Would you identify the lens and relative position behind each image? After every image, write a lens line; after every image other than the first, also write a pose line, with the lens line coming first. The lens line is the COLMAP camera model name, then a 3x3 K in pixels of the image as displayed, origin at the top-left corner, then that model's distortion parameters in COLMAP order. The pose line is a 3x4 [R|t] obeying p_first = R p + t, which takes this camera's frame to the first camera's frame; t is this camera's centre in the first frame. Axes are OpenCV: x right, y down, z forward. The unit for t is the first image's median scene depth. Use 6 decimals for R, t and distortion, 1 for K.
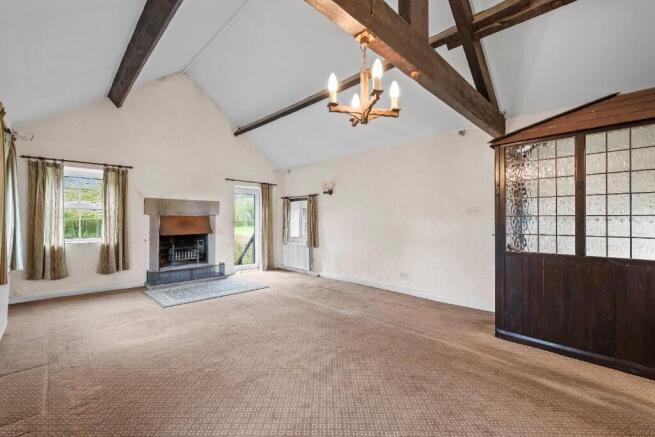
lens RADIAL K [[273.8, 0, 328.9], [0, 273.8, 220.7], [0, 0, 1]] dist [-0.010523, -0.000070]
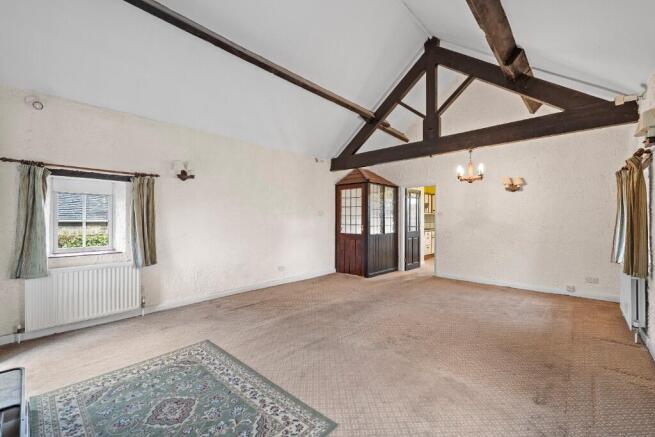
lens RADIAL K [[273.8, 0, 328.1], [0, 273.8, 217.6], [0, 0, 1]] dist [-0.010523, -0.000070]
pose [[-0.037176, -0.003034, 0.999304, -0.746957], [-0.008745, 0.999958, 0.002711, -0.010962], [-0.999270, -0.008638, -0.037201, 0.742478]]
